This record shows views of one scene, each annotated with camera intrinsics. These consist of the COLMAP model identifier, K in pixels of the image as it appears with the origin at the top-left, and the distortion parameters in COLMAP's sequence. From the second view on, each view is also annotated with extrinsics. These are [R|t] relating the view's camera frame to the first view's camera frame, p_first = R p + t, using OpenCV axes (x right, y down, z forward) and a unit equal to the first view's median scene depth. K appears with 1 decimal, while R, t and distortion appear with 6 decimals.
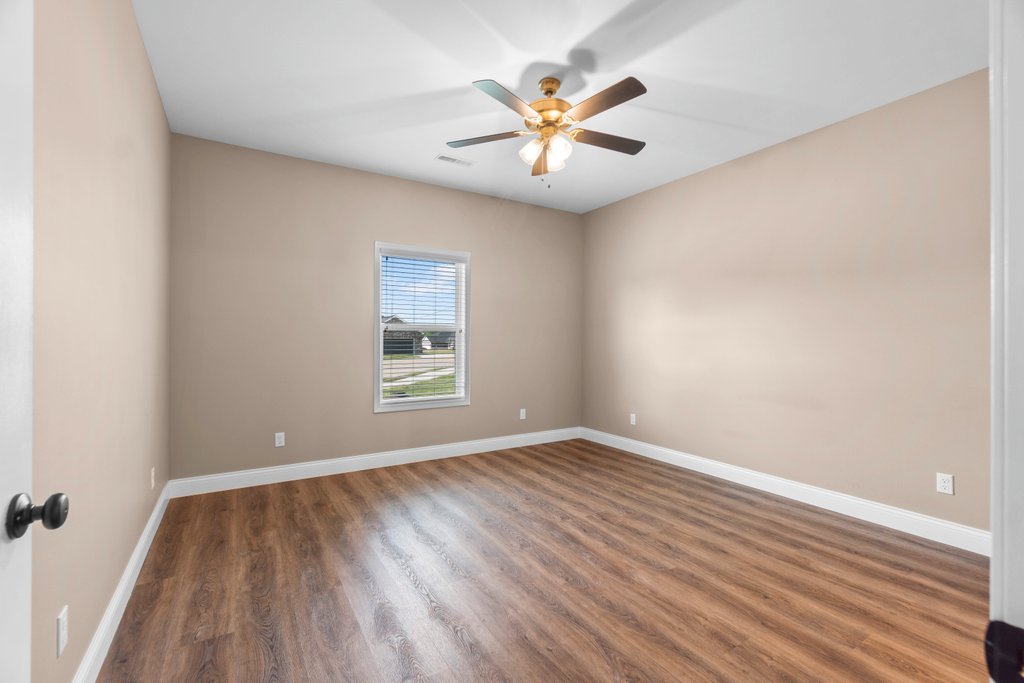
lens RADIAL K [[445.5, 0, 512.6], [0, 445.5, 337.9], [0, 0, 1]] dist [-0.002007, 0.000394]
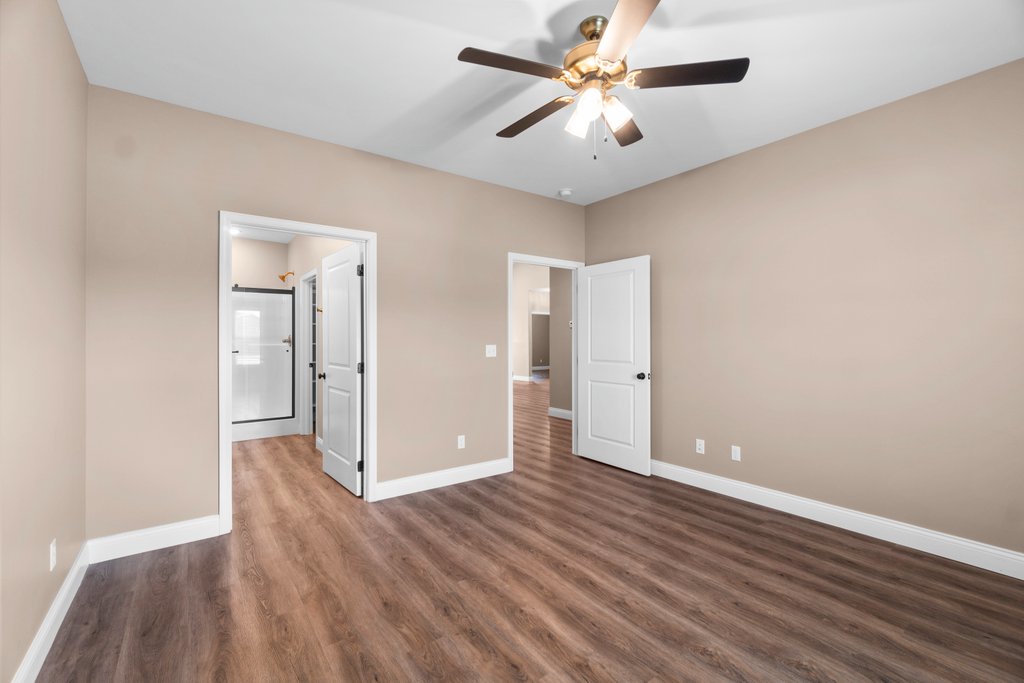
lens RADIAL K [[445.5, 0, 512.4], [0, 445.5, 340.3], [0, 0, 1]] dist [-0.002007, 0.000394]
pose [[-0.997169, -0.002143, -0.075164, 0.306410], [-0.002157, 0.999998, 0.000104, -0.023831], [0.075164, 0.000266, -0.997171, 1.907206]]
